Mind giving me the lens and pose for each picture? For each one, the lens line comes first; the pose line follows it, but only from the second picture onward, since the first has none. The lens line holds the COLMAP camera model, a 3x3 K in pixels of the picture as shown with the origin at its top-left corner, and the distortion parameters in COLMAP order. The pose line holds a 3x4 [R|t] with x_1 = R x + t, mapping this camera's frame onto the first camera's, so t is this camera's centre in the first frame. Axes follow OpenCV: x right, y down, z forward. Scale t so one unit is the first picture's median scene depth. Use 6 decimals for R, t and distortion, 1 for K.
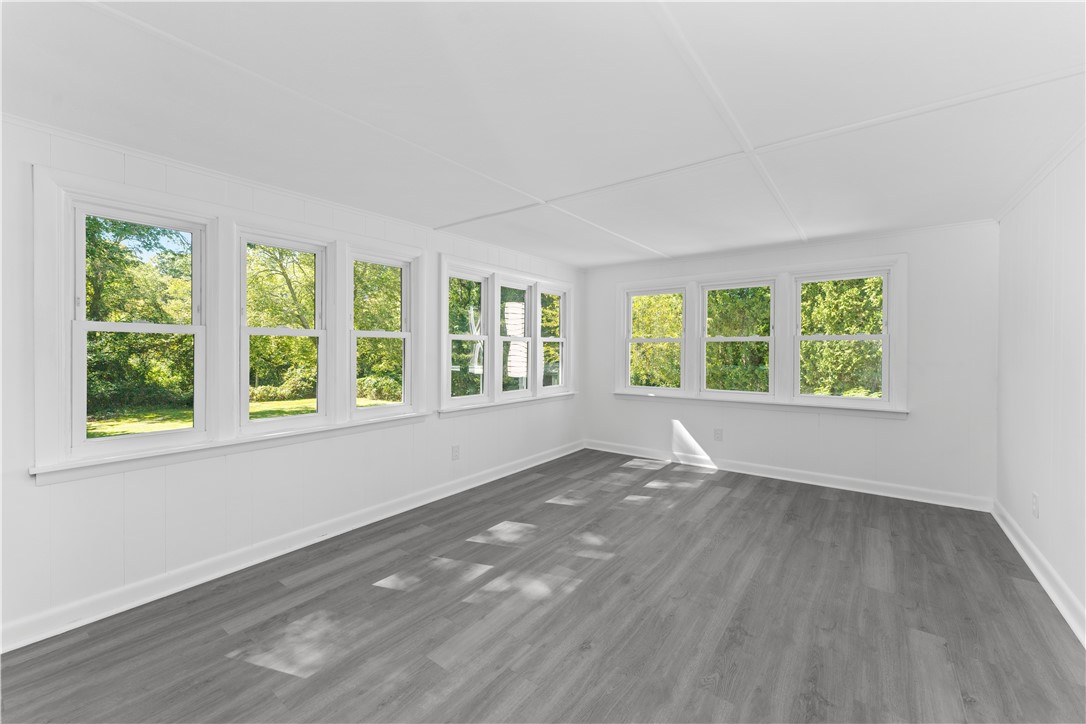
lens RADIAL K [[436.1, 0, 543.0], [0, 436.1, 362.0], [0, 0, 1]] dist [0.001602, 0.000358]
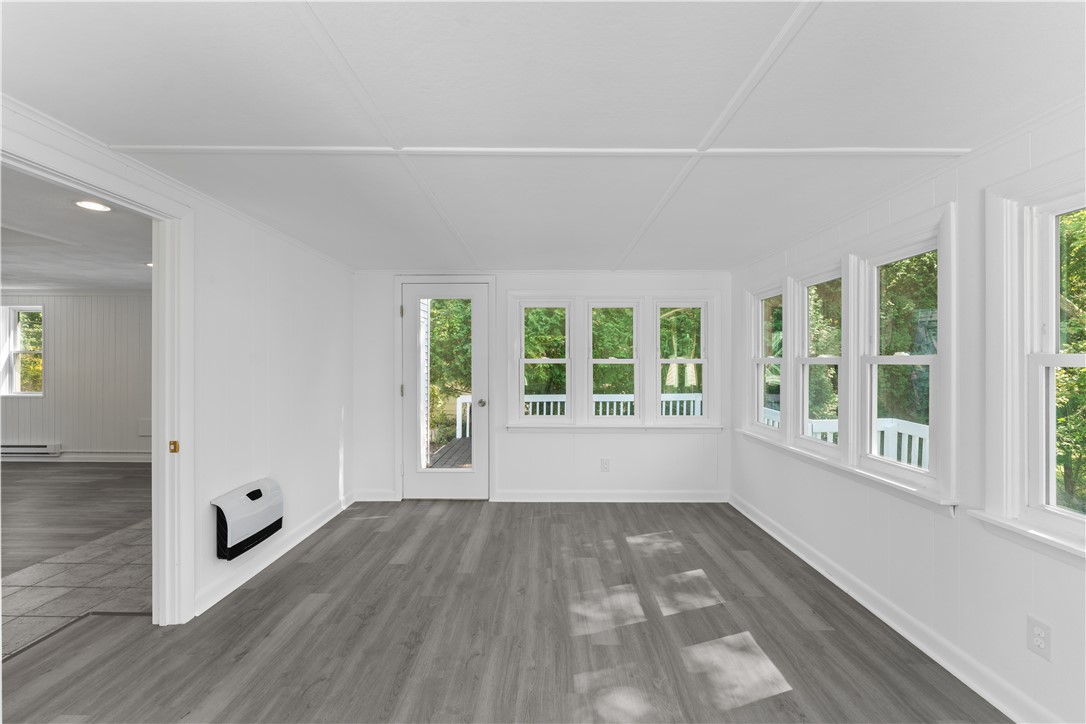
lens RADIAL K [[443.5, 0, 543.0], [0, 443.5, 362.0], [0, 0, 1]] dist [-0.000091, -0.000164]
pose [[-0.803005, -0.005683, -0.595946, 0.768482], [-0.025533, 0.999364, 0.024874, -0.095172], [0.595425, 0.035190, -0.802640, 1.858973]]
